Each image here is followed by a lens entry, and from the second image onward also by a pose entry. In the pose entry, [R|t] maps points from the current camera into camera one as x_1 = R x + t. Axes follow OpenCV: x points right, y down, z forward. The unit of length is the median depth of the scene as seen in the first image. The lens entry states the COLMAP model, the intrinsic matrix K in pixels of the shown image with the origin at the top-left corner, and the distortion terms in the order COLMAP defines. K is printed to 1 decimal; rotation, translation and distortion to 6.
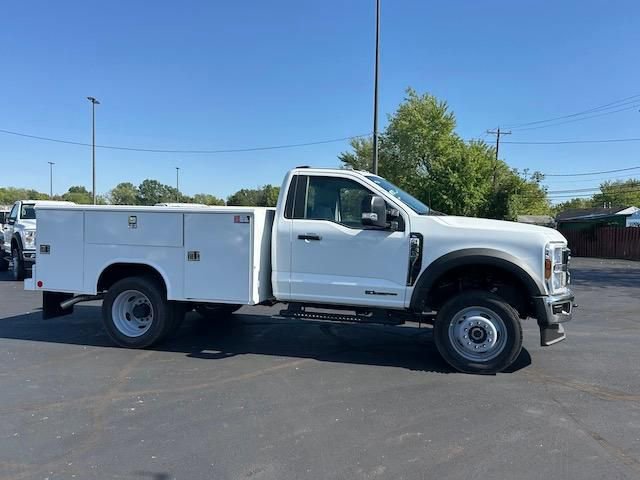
lens RADIAL K [[507.5, 0, 316.1], [0, 507.5, 250.1], [0, 0, 1]] dist [0.139505, -0.235174]
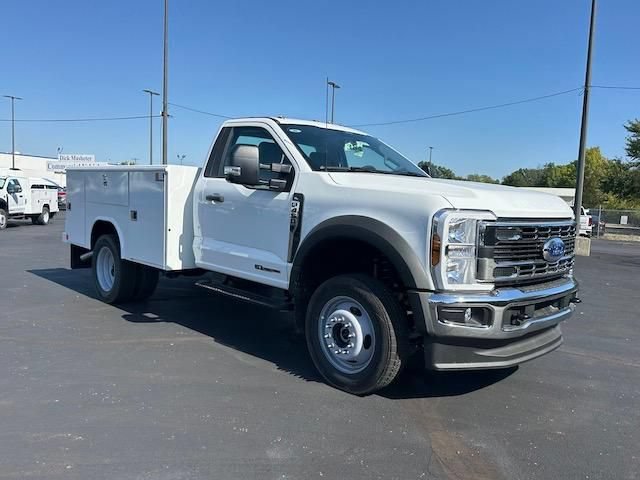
lens RADIAL K [[507.5, 0, 316.1], [0, 507.5, 250.1], [0, 0, 1]] dist [0.139505, -0.235174]
pose [[0.862498, 0.069890, -0.501212, 0.554845], [-0.052185, 0.997421, 0.049281, 0.010767], [0.503363, -0.016348, 0.863920, 0.324152]]
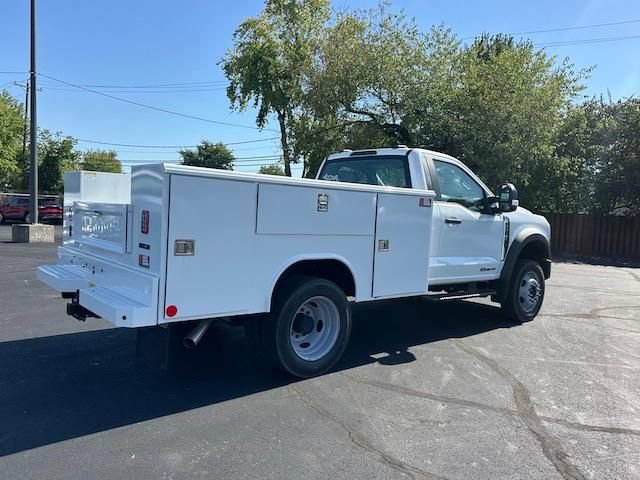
lens RADIAL K [[508.7, 0, 318.1], [0, 508.7, 240.1], [0, 0, 1]] dist [0.116265, -0.181560]
pose [[0.562734, -0.046342, 0.825338, -0.980106], [0.006930, 0.998657, 0.051349, -0.039947], [-0.826609, -0.023176, 0.562300, 0.620352]]
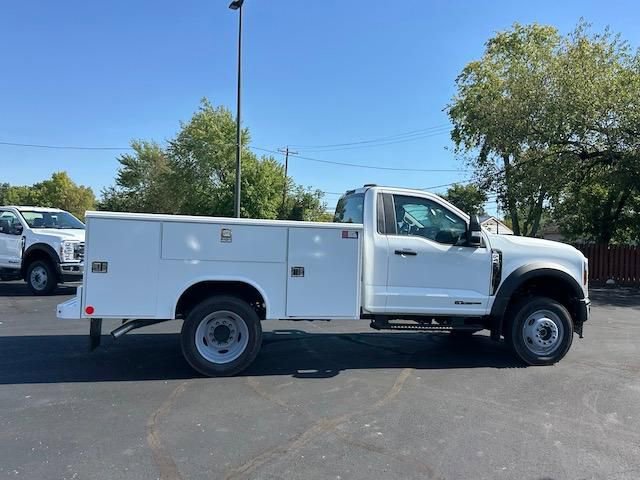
lens RADIAL K [[508.7, 0, 318.1], [0, 508.7, 240.1], [0, 0, 1]] dist [0.116265, -0.181560]
pose [[0.891501, 0.010610, 0.452895, -0.637527], [0.006032, 0.999359, -0.035285, -0.014223], [-0.452979, 0.034188, 0.890865, 0.126209]]
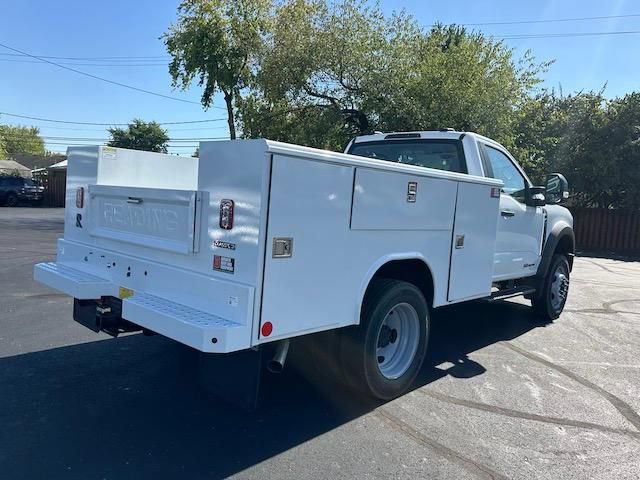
lens RADIAL K [[512.3, 0, 318.5], [0, 512.3, 231.5], [0, 0, 1]] dist [0.077147, -0.129160]
pose [[0.452870, -0.051684, 0.890077, -0.976167], [-0.010111, 0.997956, 0.063093, -0.046490], [-0.891519, -0.037572, 0.451422, 0.846637]]
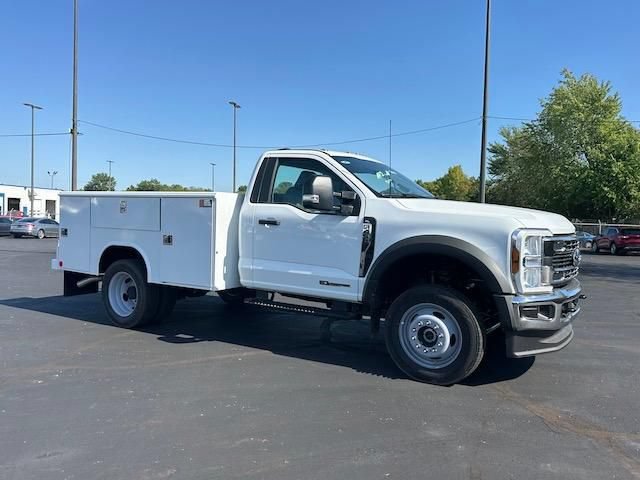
lens RADIAL K [[508.7, 0, 318.1], [0, 508.7, 240.1], [0, 0, 1]] dist [0.116265, -0.181560]
pose [[0.956318, 0.017918, -0.291777, 0.338284], [-0.021549, 0.999725, -0.009235, 0.014723], [0.291532, 0.015119, 0.956442, 0.117234]]
